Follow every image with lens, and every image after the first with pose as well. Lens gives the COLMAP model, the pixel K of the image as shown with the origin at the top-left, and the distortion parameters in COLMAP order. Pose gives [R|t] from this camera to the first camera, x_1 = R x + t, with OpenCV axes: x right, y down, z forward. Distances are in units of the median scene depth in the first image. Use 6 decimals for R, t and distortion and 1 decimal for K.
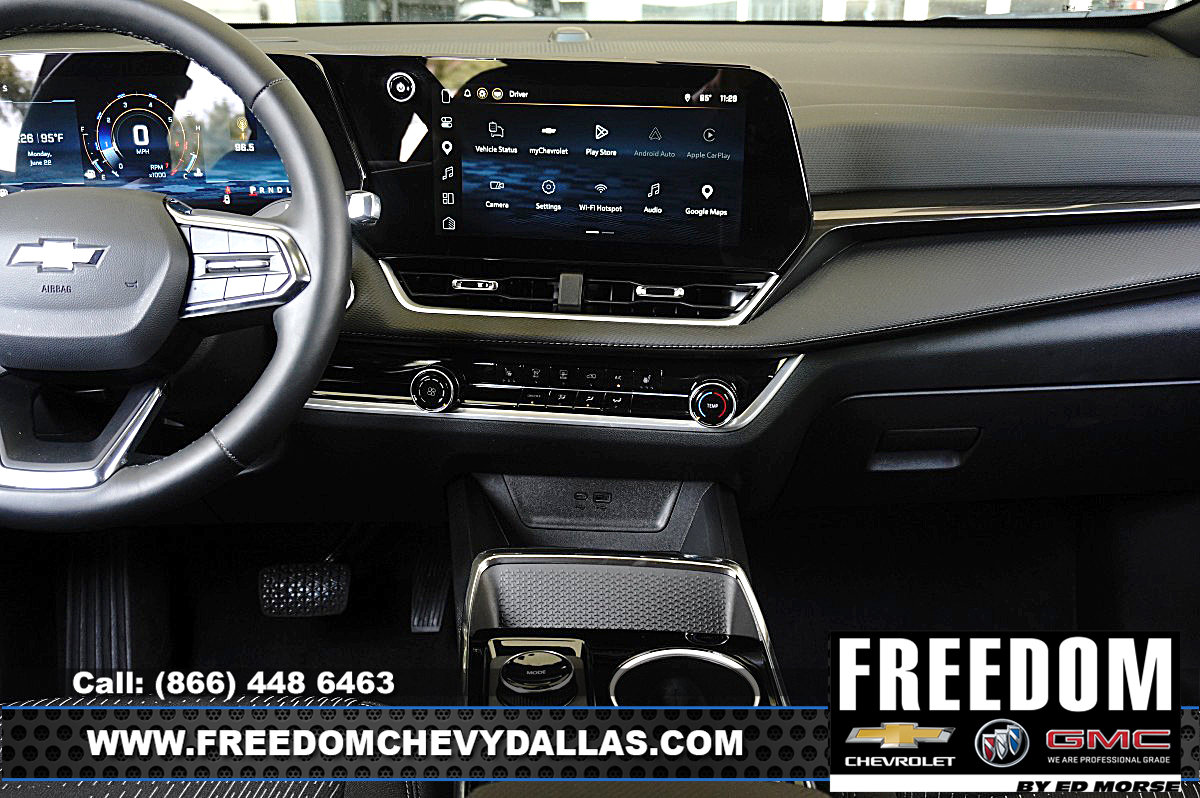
lens RADIAL K [[1234.9, 0, 593.9], [0, 1234.9, 396.9], [0, 0, 1]] dist [-0.017787, 0.000000]
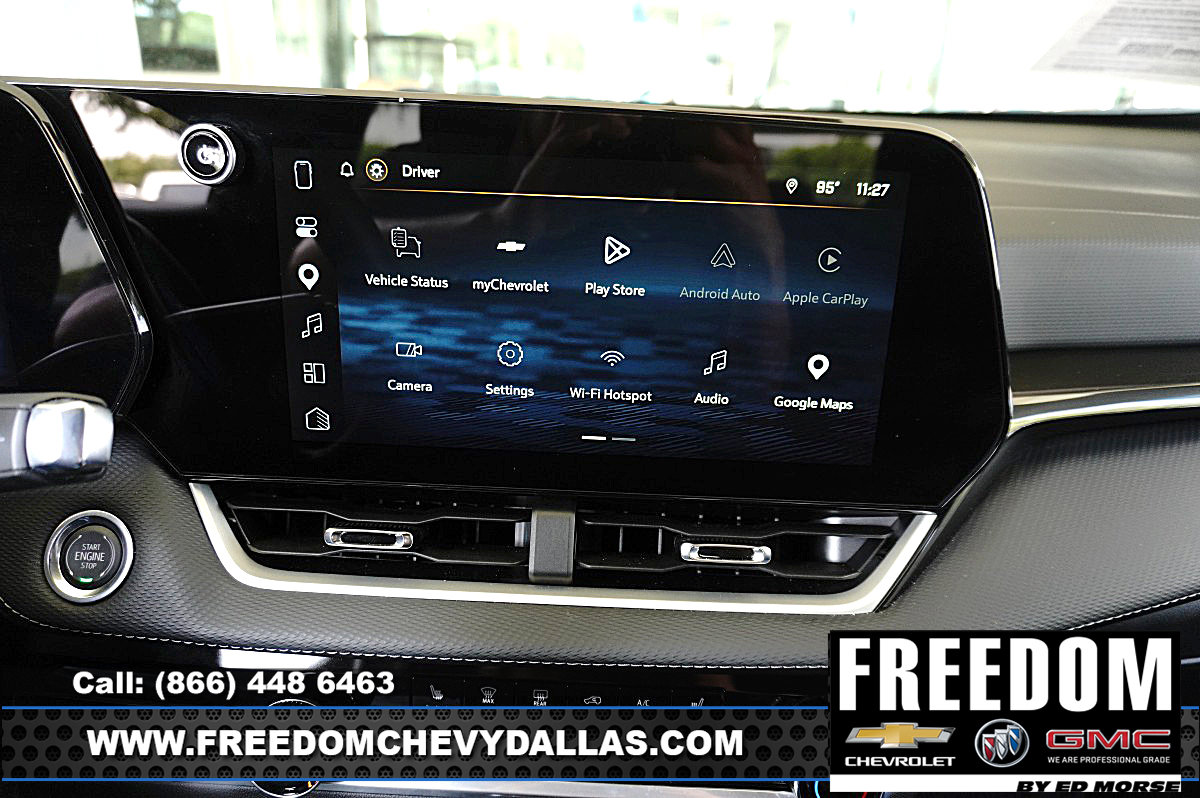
lens RADIAL K [[807.4, 0, 602.5], [0, 807.4, 400.4], [0, 0, 1]] dist [-0.032674, 0.002141]
pose [[0.991315, -0.011733, 0.130981, -0.043079], [0.012947, 0.999881, -0.008423, -0.147646], [-0.130867, 0.010046, 0.991349, 0.661058]]
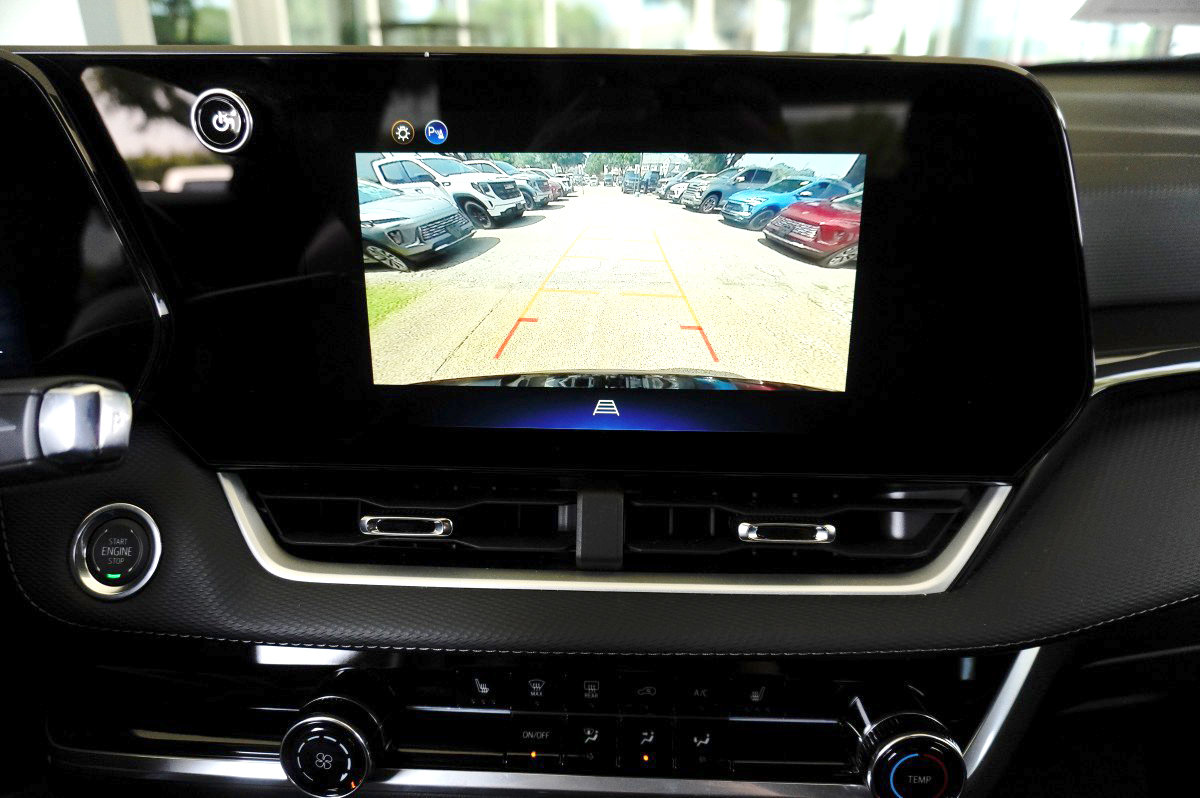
lens RADIAL K [[807.4, 0, 605.7], [0, 807.4, 399.6], [0, 0, 1]] dist [-0.032674, 0.002141]
pose [[0.993661, -0.041271, 0.104564, -0.049646], [0.040531, 0.999136, 0.009190, -0.143545], [-0.104853, -0.004894, 0.994476, 0.683744]]
